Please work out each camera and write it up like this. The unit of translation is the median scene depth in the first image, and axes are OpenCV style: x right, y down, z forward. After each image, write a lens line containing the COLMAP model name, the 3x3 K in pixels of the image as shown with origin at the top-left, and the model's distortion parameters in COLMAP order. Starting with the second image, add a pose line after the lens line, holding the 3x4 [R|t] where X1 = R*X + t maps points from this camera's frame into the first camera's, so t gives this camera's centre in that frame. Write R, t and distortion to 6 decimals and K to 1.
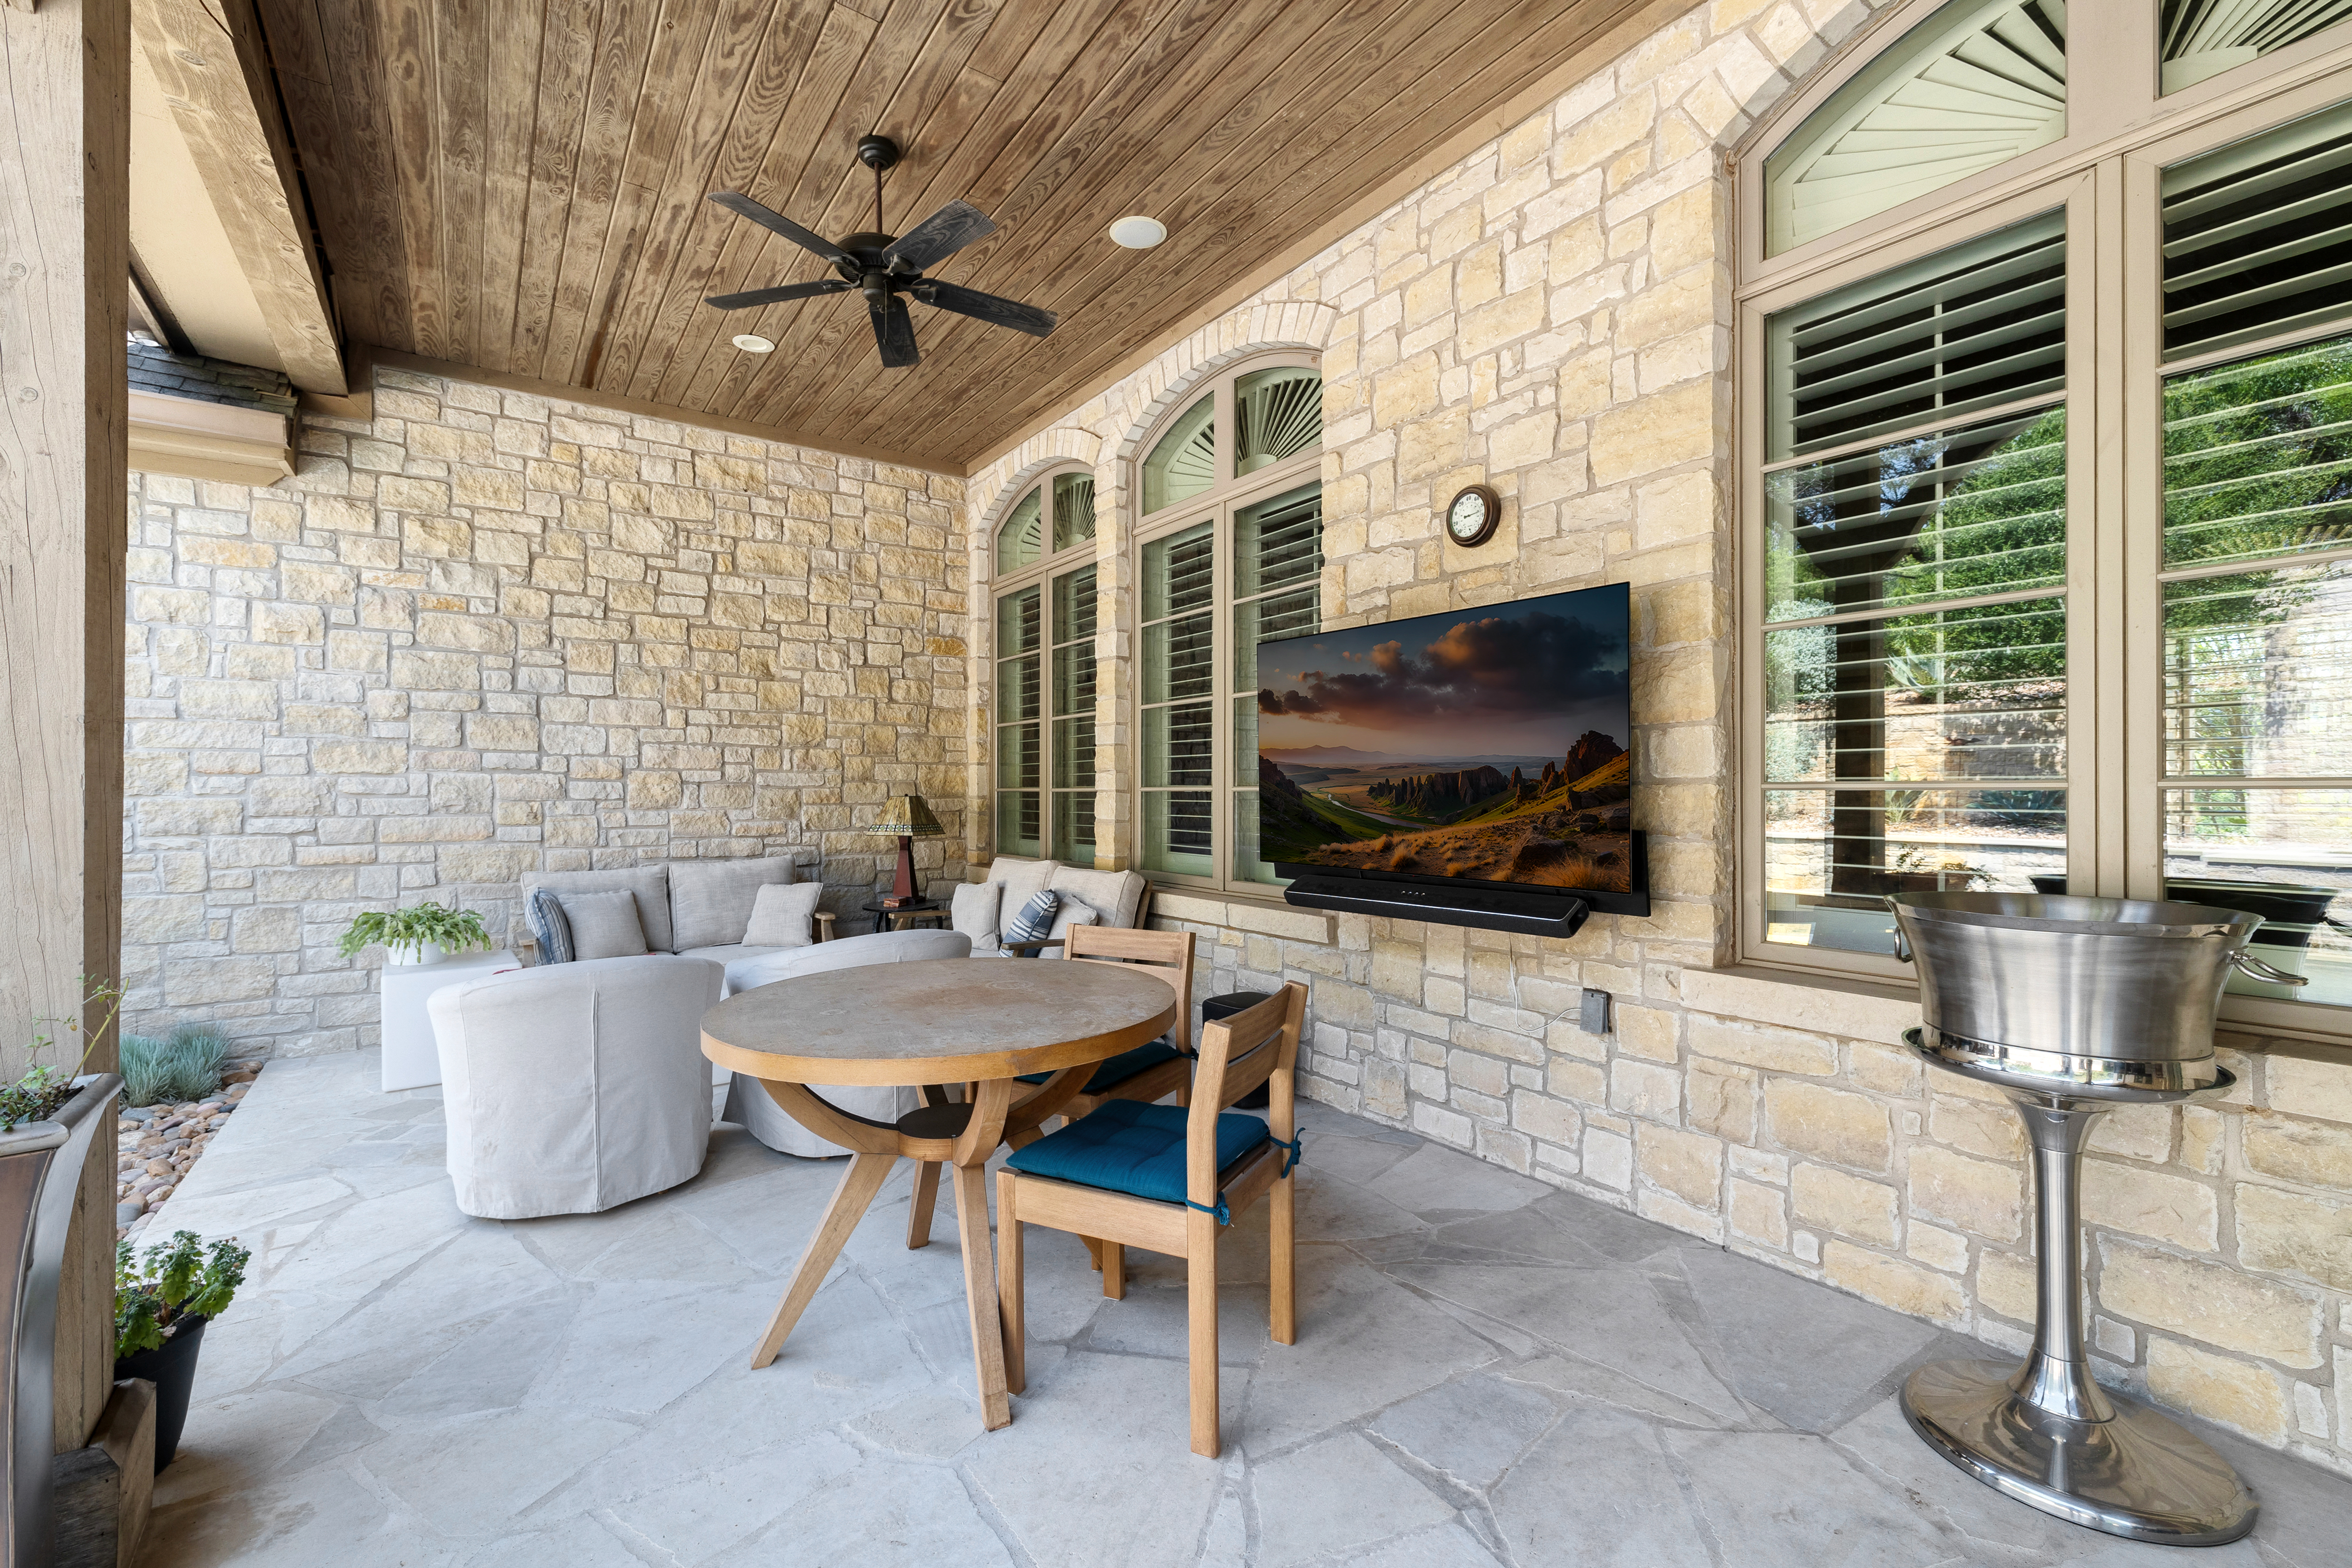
lens RADIAL K [[1007.3, 0, 1159.6], [0, 1007.3, 791.8], [0, 0, 1]] dist [0.004953, 0.000359]
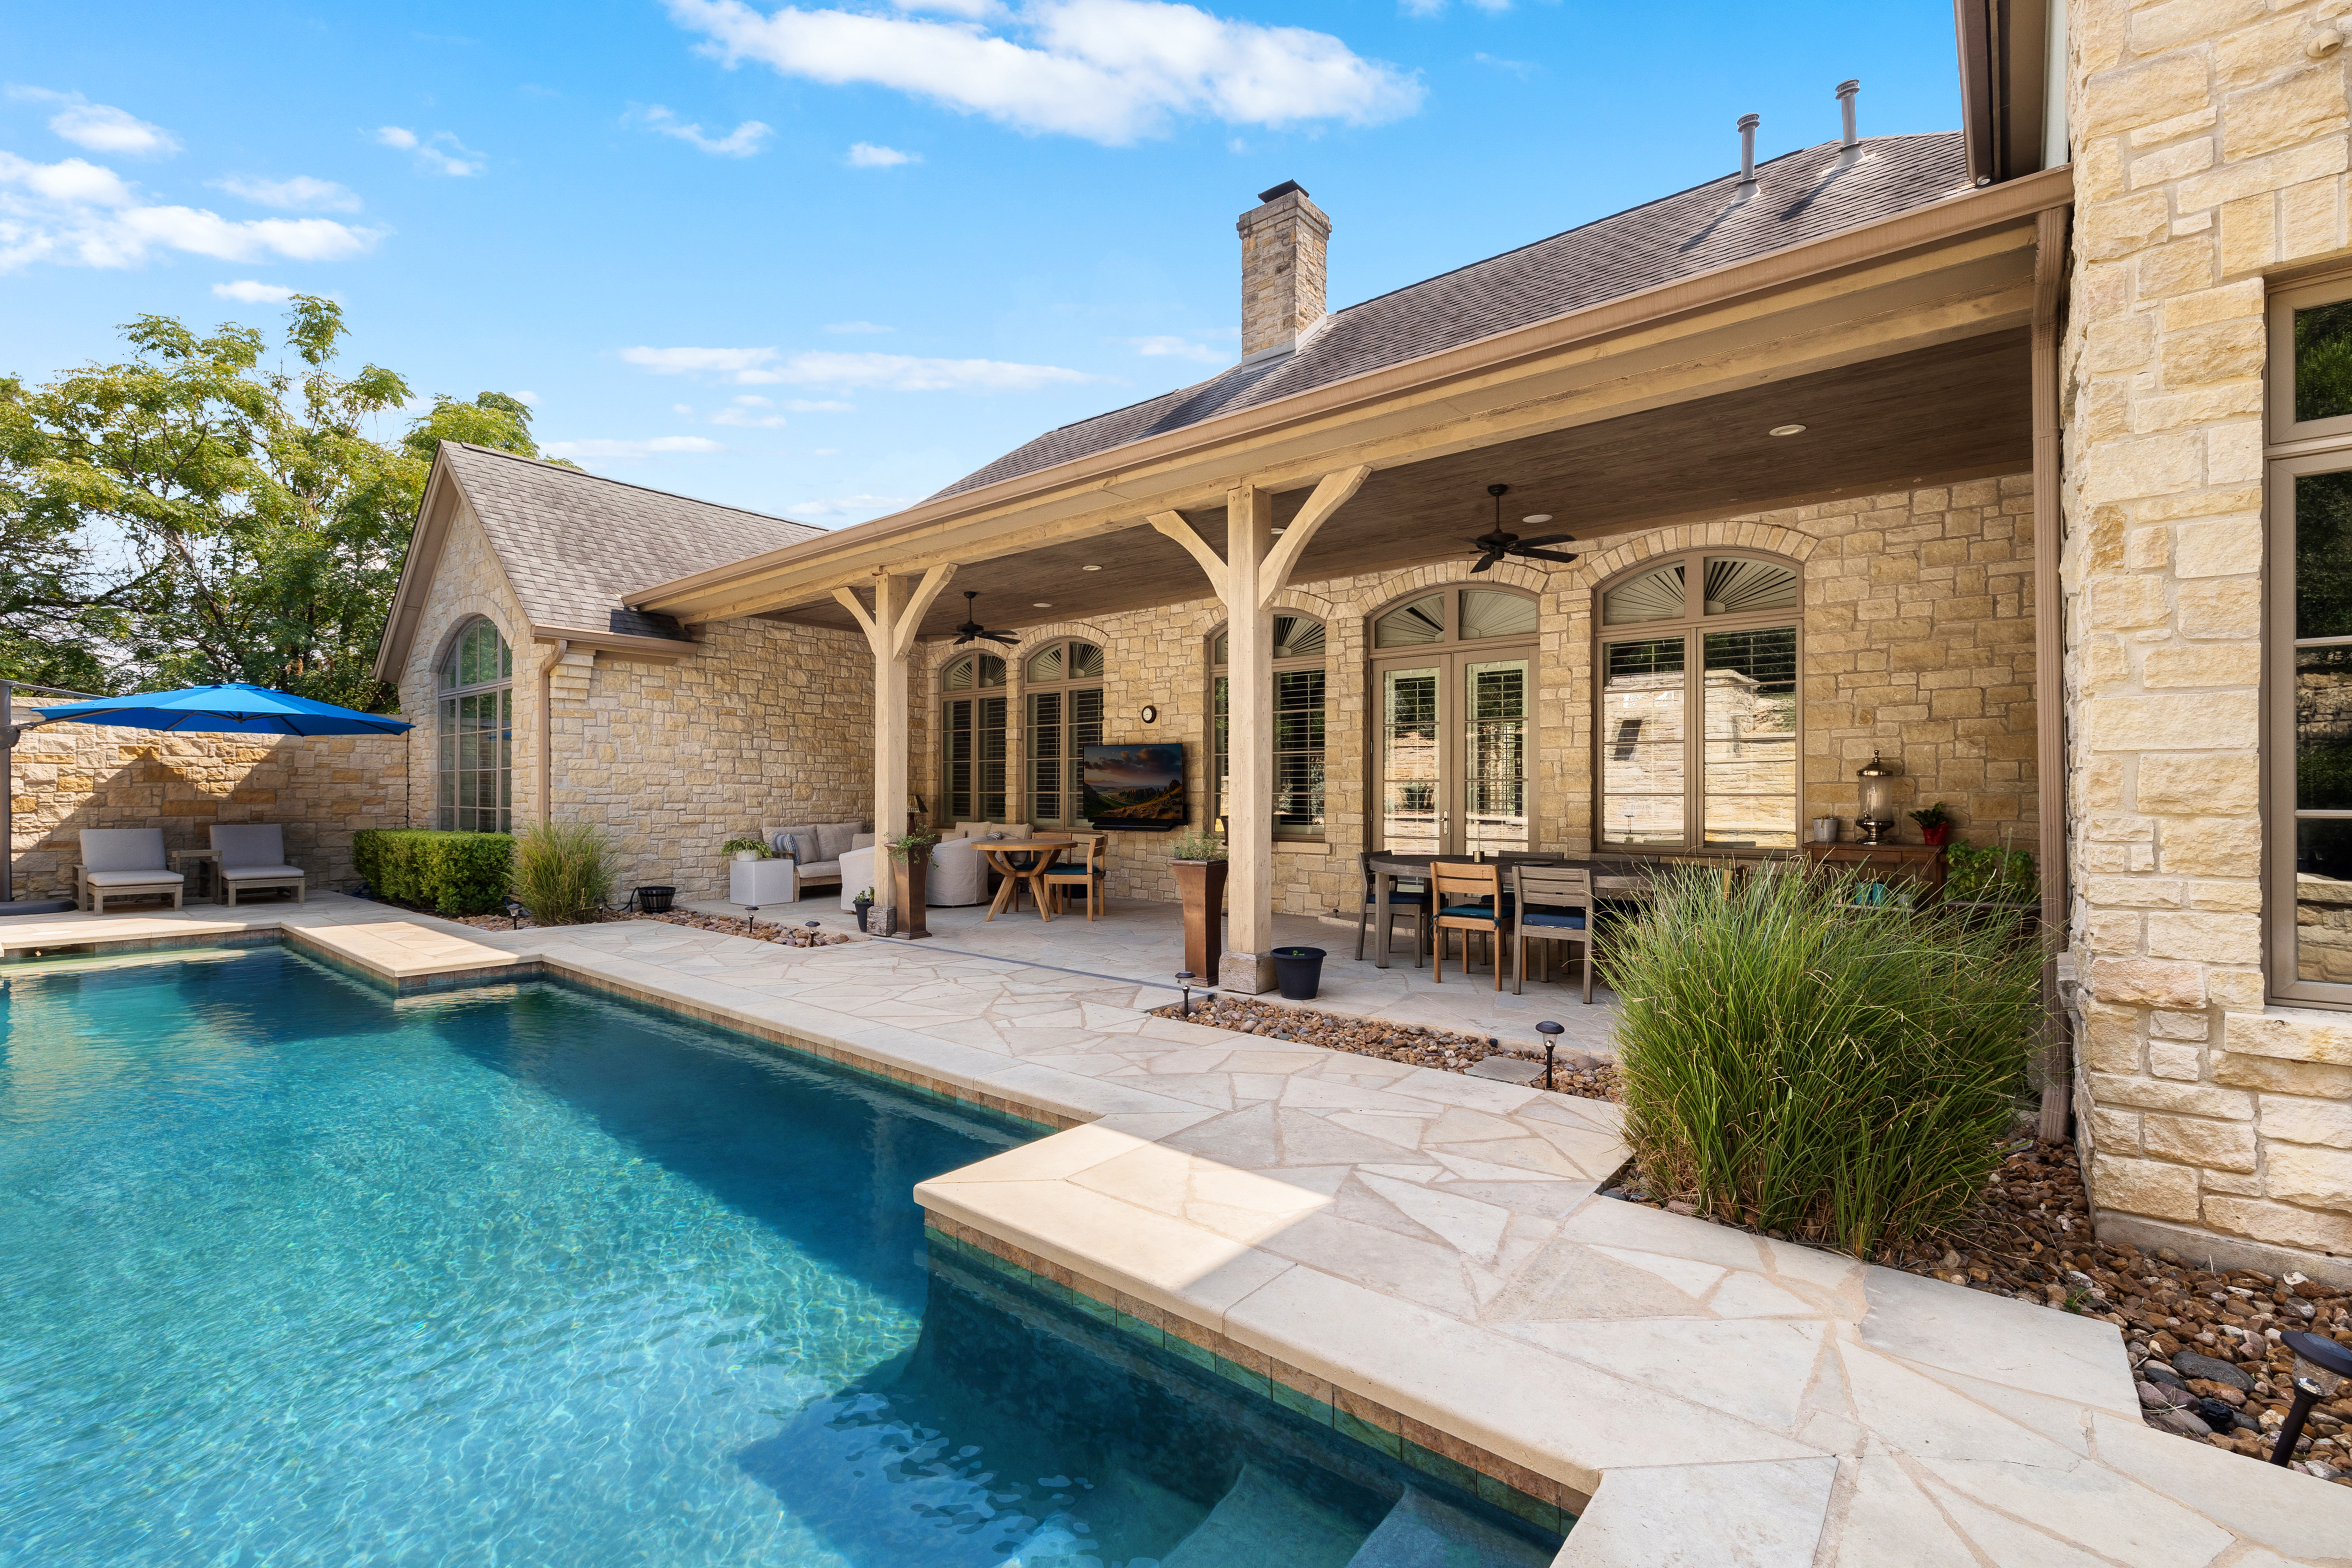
lens RADIAL K [[1007.3, 0, 1175.2], [0, 1007.3, 789.7], [0, 0, 1]] dist [0.004953, 0.000359]
pose [[0.960930, 0.005107, 0.276746, -0.383165], [-0.004225, 0.999984, -0.003783, -0.001923], [-0.276760, 0.002466, 0.960936, -1.612612]]
